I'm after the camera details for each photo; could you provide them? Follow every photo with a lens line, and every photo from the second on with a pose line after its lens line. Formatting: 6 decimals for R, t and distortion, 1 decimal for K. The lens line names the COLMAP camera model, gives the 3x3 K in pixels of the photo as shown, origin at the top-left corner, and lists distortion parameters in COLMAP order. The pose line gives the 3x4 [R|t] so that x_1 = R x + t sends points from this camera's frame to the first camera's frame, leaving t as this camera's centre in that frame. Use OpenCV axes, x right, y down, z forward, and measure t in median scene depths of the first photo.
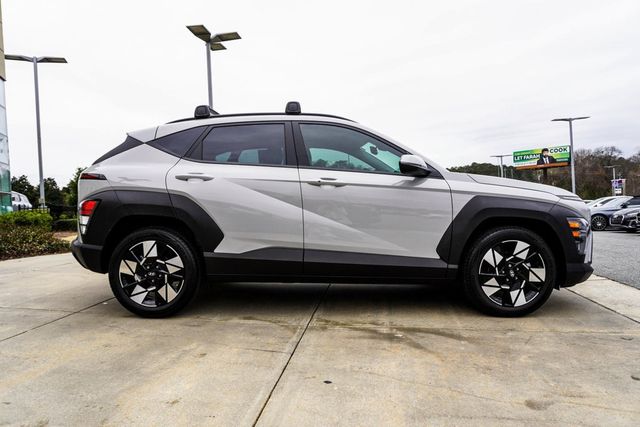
lens RADIAL K [[444.5, 0, 319.4], [0, 444.5, 213.6], [0, 0, 1]] dist [-0.009214, -0.000824]
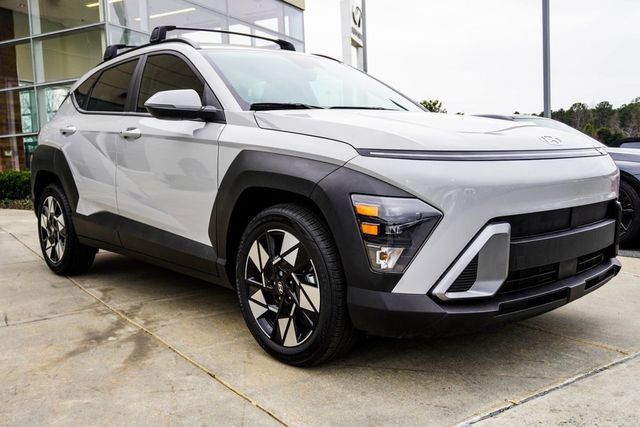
lens RADIAL K [[641.9, 0, 320.0], [0, 641.9, 212.8], [0, 0, 1]] dist [0.009587, 0.000000]
pose [[0.639738, 0.072268, -0.765188, 1.090104], [-0.000990, 0.995646, 0.093206, -0.036731], [0.768593, -0.058870, 0.637024, 0.522273]]
